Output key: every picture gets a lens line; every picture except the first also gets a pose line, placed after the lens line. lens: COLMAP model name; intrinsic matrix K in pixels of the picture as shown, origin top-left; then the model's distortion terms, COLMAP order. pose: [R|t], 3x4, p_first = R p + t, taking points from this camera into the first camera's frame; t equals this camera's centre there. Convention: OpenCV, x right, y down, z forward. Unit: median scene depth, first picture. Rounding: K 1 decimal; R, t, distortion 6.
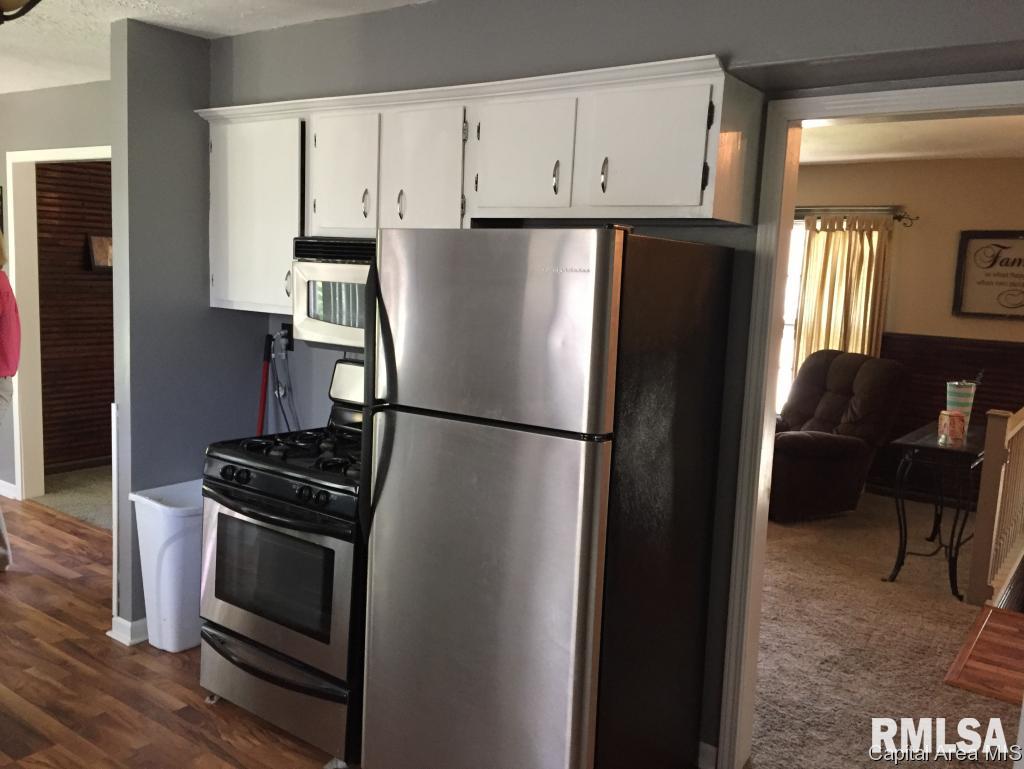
lens RADIAL K [[873.0, 0, 513.0], [0, 873.0, 379.2], [0, 0, 1]] dist [0.081318, -0.103268]
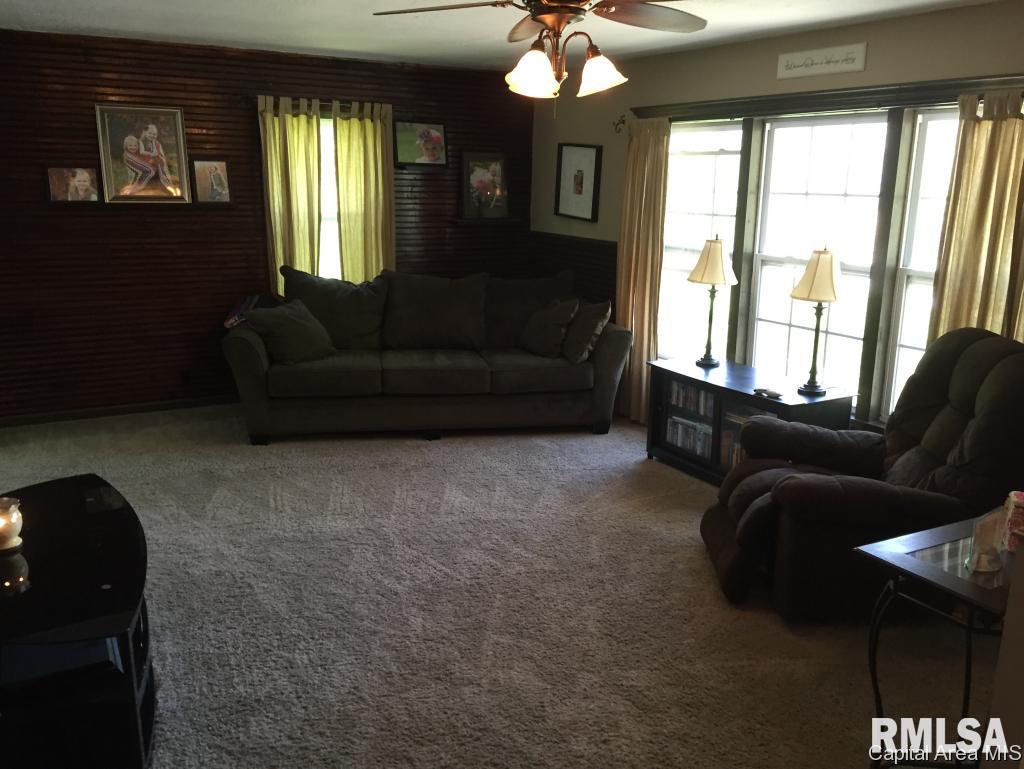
lens RADIAL K [[877.8, 0, 498.3], [0, 877.8, 382.9], [0, 0, 1]] dist [0.056799, -0.005267]
pose [[0.913923, 0.068451, -0.400073, 0.325140], [-0.031849, 0.994732, 0.097441, -0.047690], [0.404635, -0.076312, 0.911289, 0.348159]]
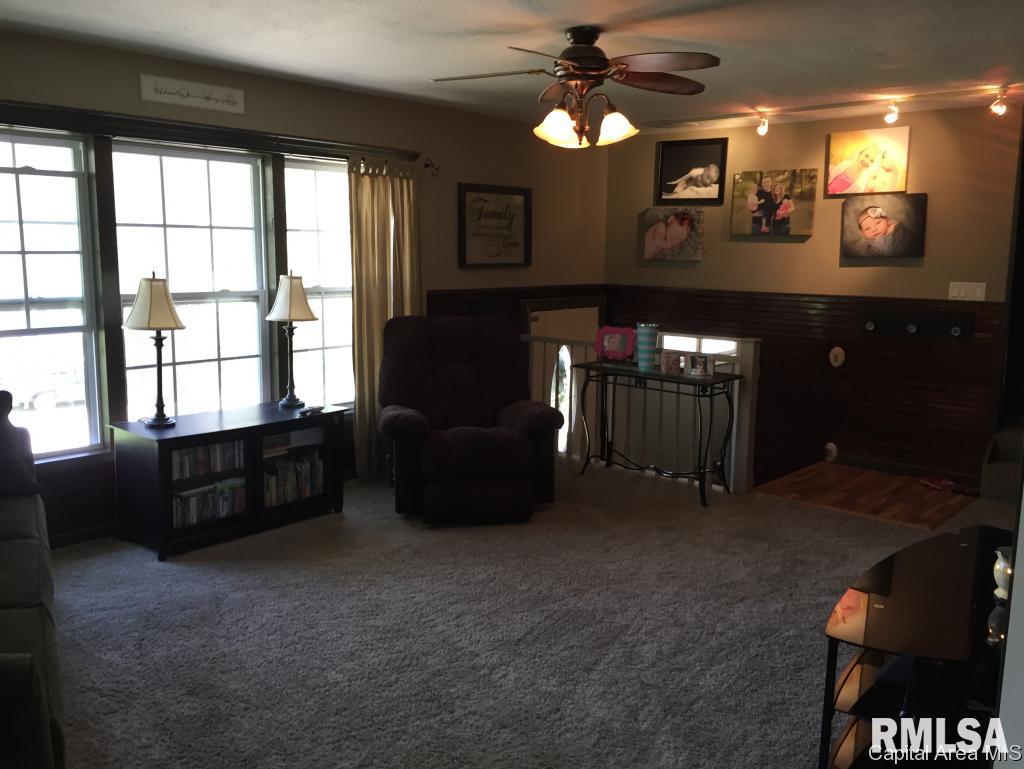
lens RADIAL K [[878.4, 0, 512.0], [0, 878.4, 384.5], [0, 0, 1]] dist [0.075666, -0.095765]
pose [[0.089099, -0.203496, 0.975013, -0.510417], [0.113647, 0.974591, 0.193022, -0.129621], [-0.989518, 0.093609, 0.109962, 0.842856]]
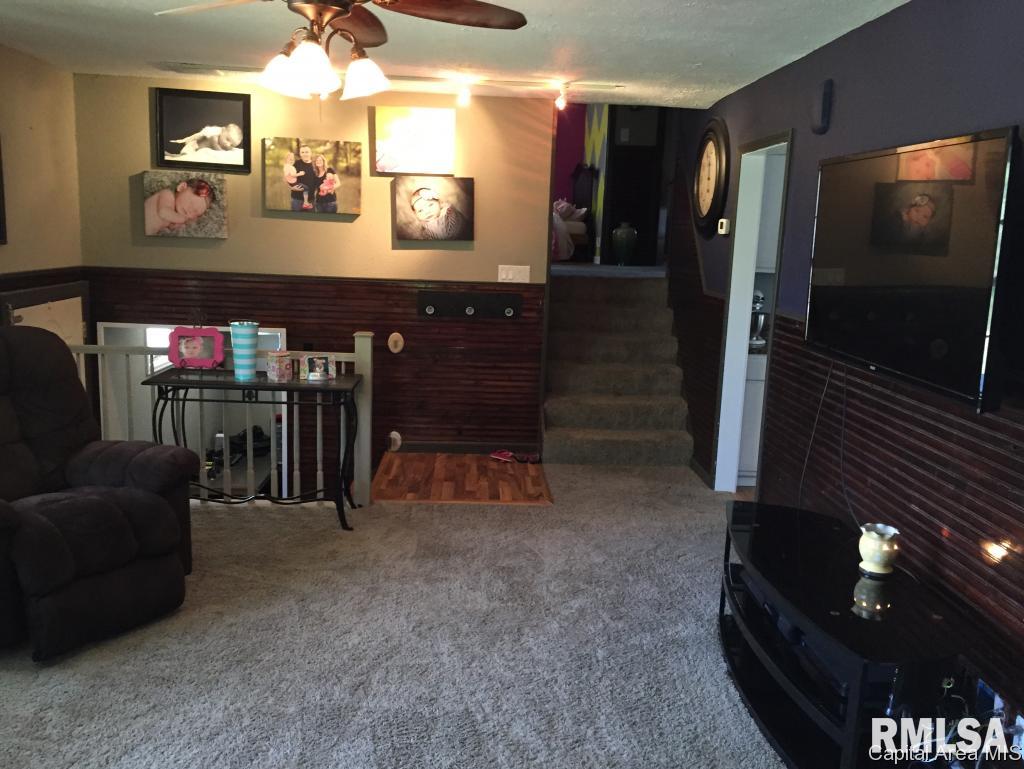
lens RADIAL K [[878.4, 0, 512.0], [0, 878.4, 384.5], [0, 0, 1]] dist [0.075666, -0.095765]
pose [[-0.635669, -0.207411, 0.743576, -0.296061], [0.025358, 0.957099, 0.288649, -0.155543], [-0.771545, 0.202341, -0.603138, 1.079752]]
